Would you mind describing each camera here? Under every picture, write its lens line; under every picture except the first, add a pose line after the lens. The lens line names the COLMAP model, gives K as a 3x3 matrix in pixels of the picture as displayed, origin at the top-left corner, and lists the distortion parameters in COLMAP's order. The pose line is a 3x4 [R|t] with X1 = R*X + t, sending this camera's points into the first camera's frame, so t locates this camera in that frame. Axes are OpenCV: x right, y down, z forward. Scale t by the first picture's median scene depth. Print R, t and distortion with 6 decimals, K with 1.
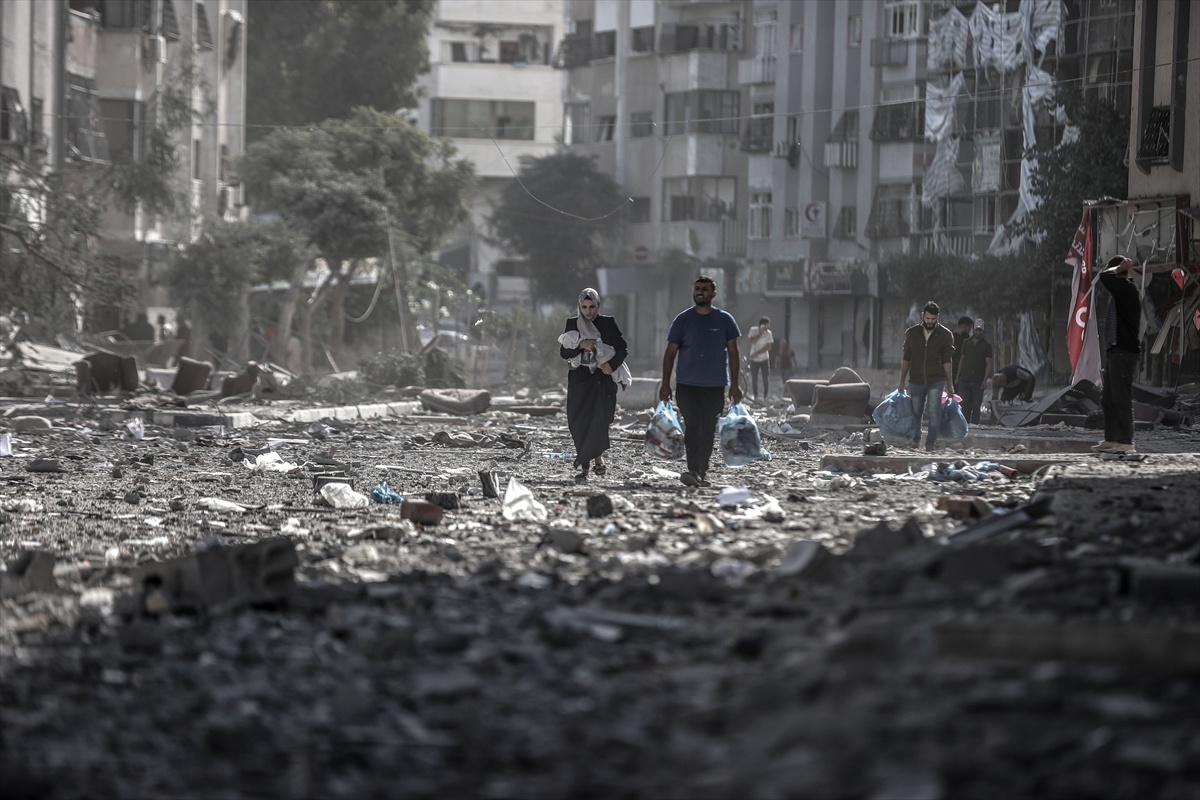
lens RADIAL K [[6442.5, 0, 600.0], [0, 6442.5, 400.0], [0, 0, 1]] dist [1.486760, 29.175529]
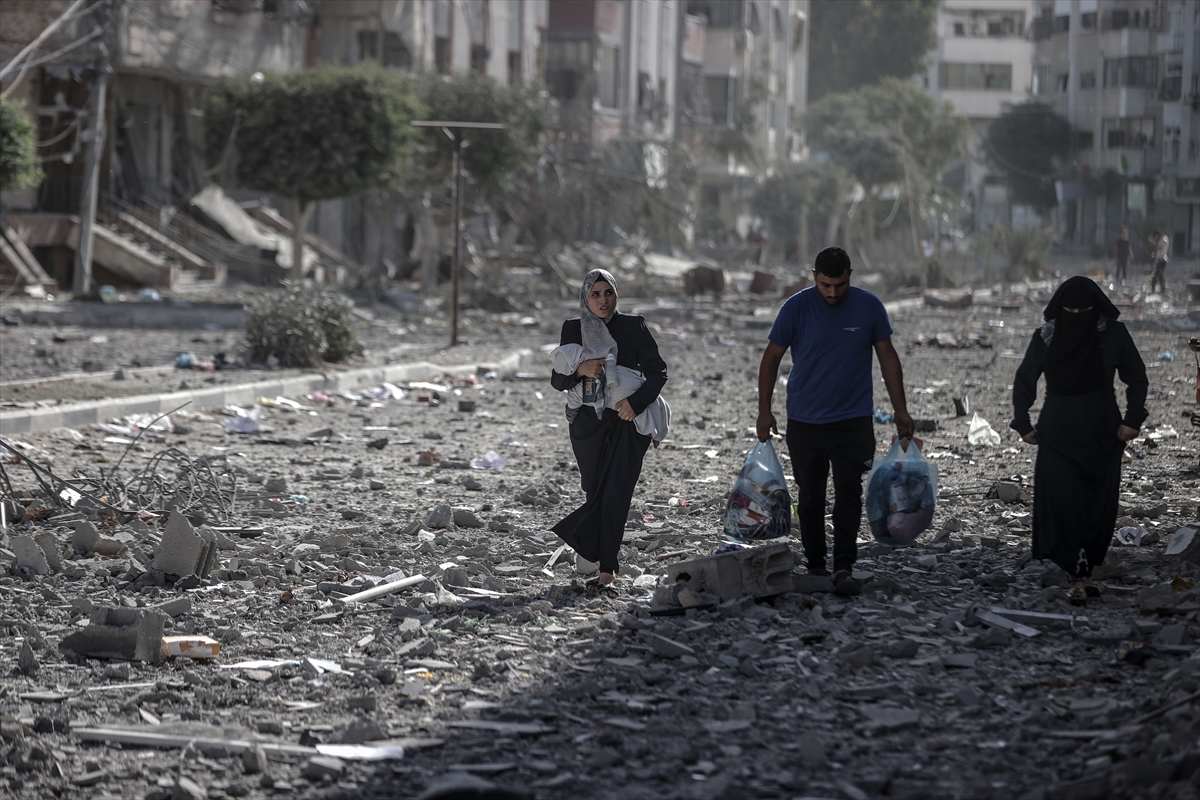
lens RADIAL K [[4454.4, 0, 601.0], [0, 4454.4, 429.2], [0, 0, 1]] dist [0.199508, 2.854731]
pose [[0.994785, 0.004544, -0.101890, 0.000783], [-0.000659, 0.999273, 0.038130, -0.004225], [0.101989, -0.037865, 0.994065, 0.011080]]
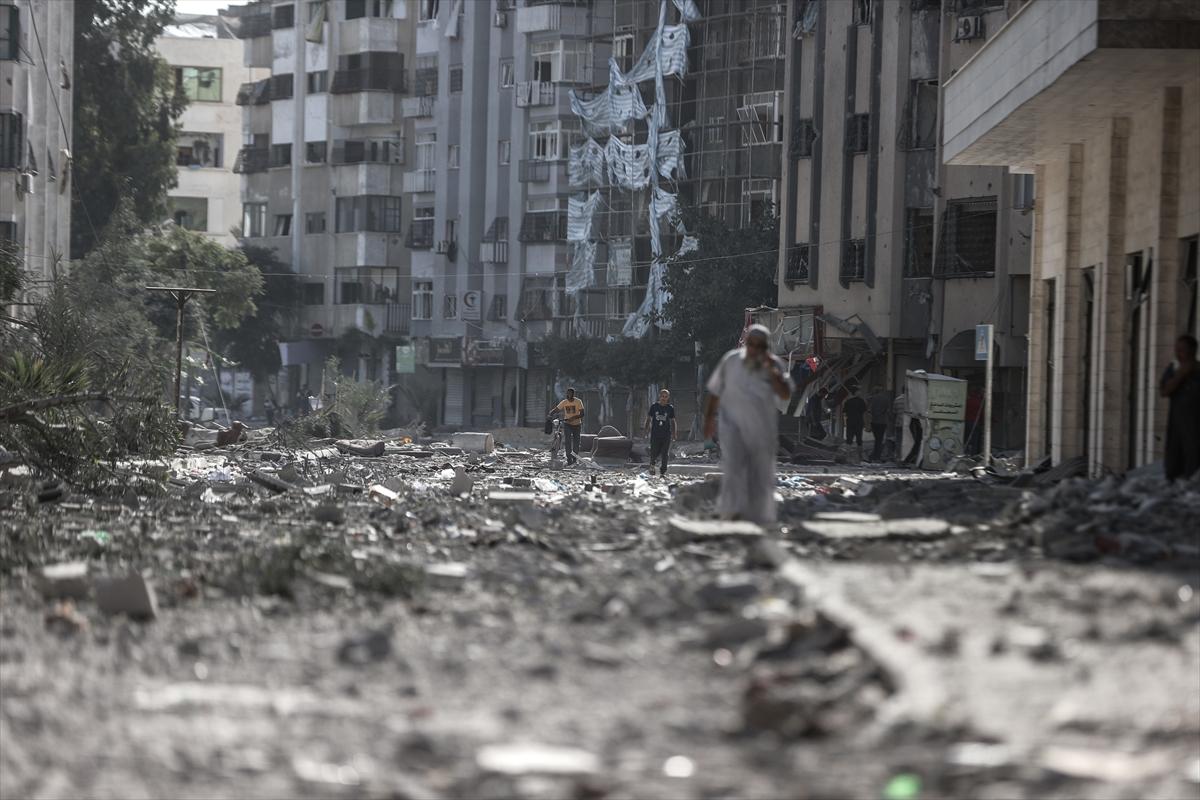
lens RADIAL K [[6442.5, 0, 600.0], [0, 6442.5, 400.0], [0, 0, 1]] dist [1.486760, 29.175529]
pose [[0.997053, 0.003234, 0.076645, -0.040515], [-0.002535, 0.999954, -0.009209, 0.001383], [-0.076671, 0.008987, 0.997016, -0.245355]]
